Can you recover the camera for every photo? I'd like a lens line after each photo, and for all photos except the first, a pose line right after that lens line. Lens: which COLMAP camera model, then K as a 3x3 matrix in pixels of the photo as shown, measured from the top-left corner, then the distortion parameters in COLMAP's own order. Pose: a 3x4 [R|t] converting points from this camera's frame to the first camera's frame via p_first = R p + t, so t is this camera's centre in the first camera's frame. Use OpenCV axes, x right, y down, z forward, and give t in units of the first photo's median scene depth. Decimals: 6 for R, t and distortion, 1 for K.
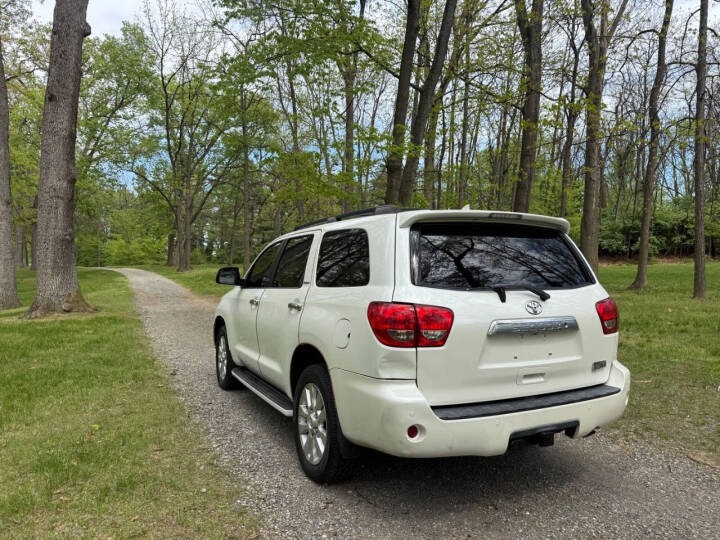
lens RADIAL K [[507.6, 0, 356.5], [0, 507.6, 268.8], [0, 0, 1]] dist [0.030478, -0.035819]
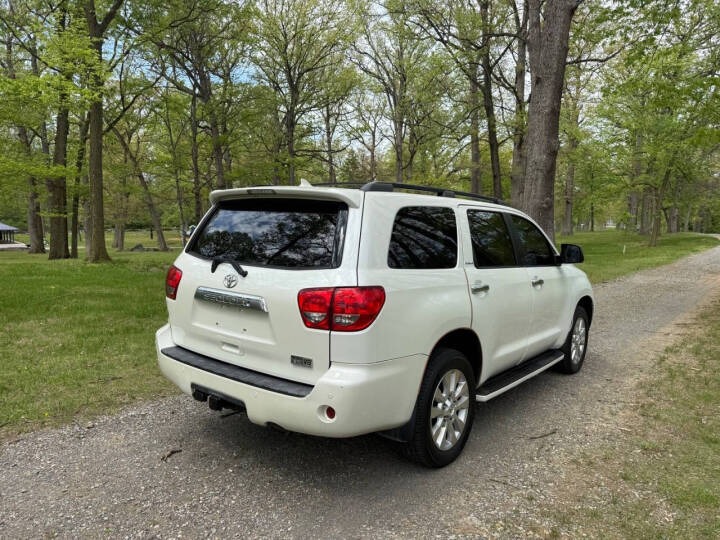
lens RADIAL K [[507.6, 0, 357.6], [0, 507.6, 270.7], [0, 0, 1]] dist [0.030478, -0.035819]
pose [[0.427597, 0.093424, -0.899129, 1.349395], [-0.029025, 0.995551, 0.089639, -0.044362], [0.903503, -0.012232, 0.428406, 0.766088]]
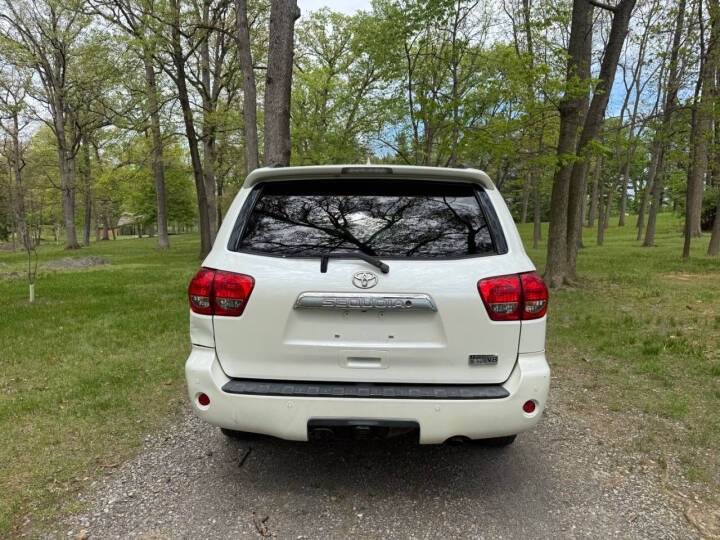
lens RADIAL K [[507.6, 0, 356.0], [0, 507.6, 272.2], [0, 0, 1]] dist [0.030478, -0.035819]
pose [[0.878181, 0.044641, -0.476240, 0.709629], [-0.004750, 0.996400, 0.084639, -0.007767], [0.478304, -0.072066, 0.875232, 0.255991]]
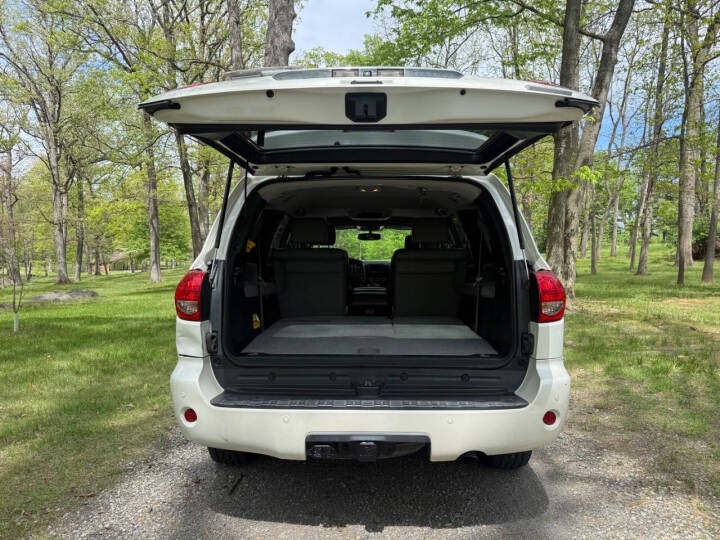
lens RADIAL K [[507.6, 0, 359.8], [0, 507.6, 273.6], [0, 0, 1]] dist [0.030478, -0.035819]
pose [[0.887160, 0.007632, -0.461399, 0.669921], [0.002159, 0.999784, 0.020689, 0.047971], [0.461457, -0.019350, 0.886951, 0.304433]]
